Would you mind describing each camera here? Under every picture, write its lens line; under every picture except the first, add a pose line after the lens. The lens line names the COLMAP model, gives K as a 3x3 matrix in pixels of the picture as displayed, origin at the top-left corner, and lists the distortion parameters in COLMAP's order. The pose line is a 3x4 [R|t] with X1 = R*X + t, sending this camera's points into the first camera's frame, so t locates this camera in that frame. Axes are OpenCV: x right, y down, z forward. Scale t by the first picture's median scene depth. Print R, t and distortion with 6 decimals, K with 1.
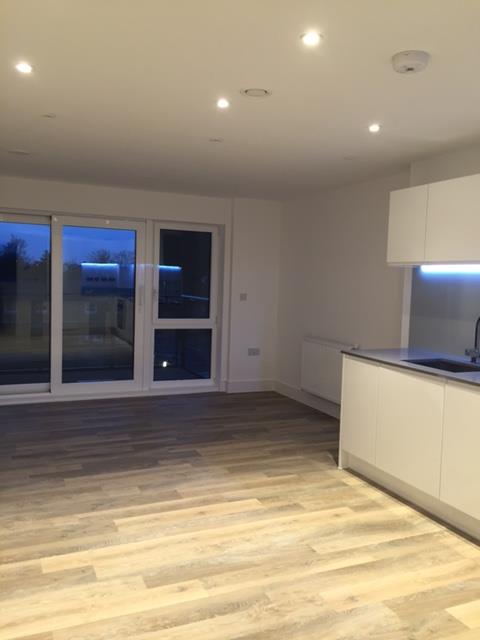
lens RADIAL K [[553.1, 0, 239.2], [0, 553.1, 320.6], [0, 0, 1]] dist [0.009473, -0.053674]
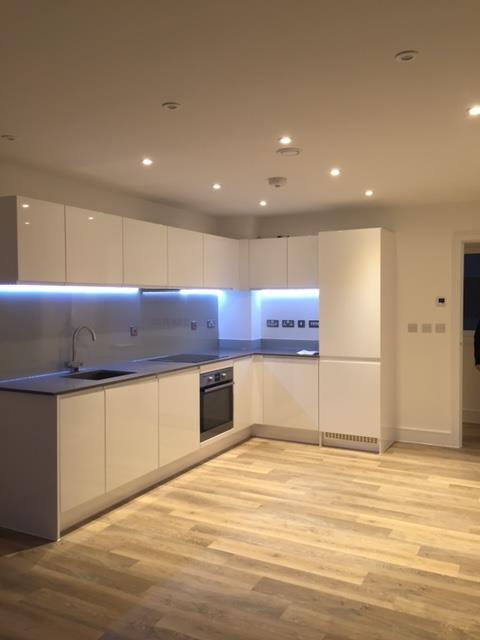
lens RADIAL K [[553.1, 0, 239.0], [0, 553.1, 317.8], [0, 0, 1]] dist [0.009473, -0.053674]
pose [[-0.617424, -0.059738, 0.784359, -0.787824], [0.052907, 0.991701, 0.117176, -0.176128], [-0.784849, 0.113845, -0.609140, 1.675166]]
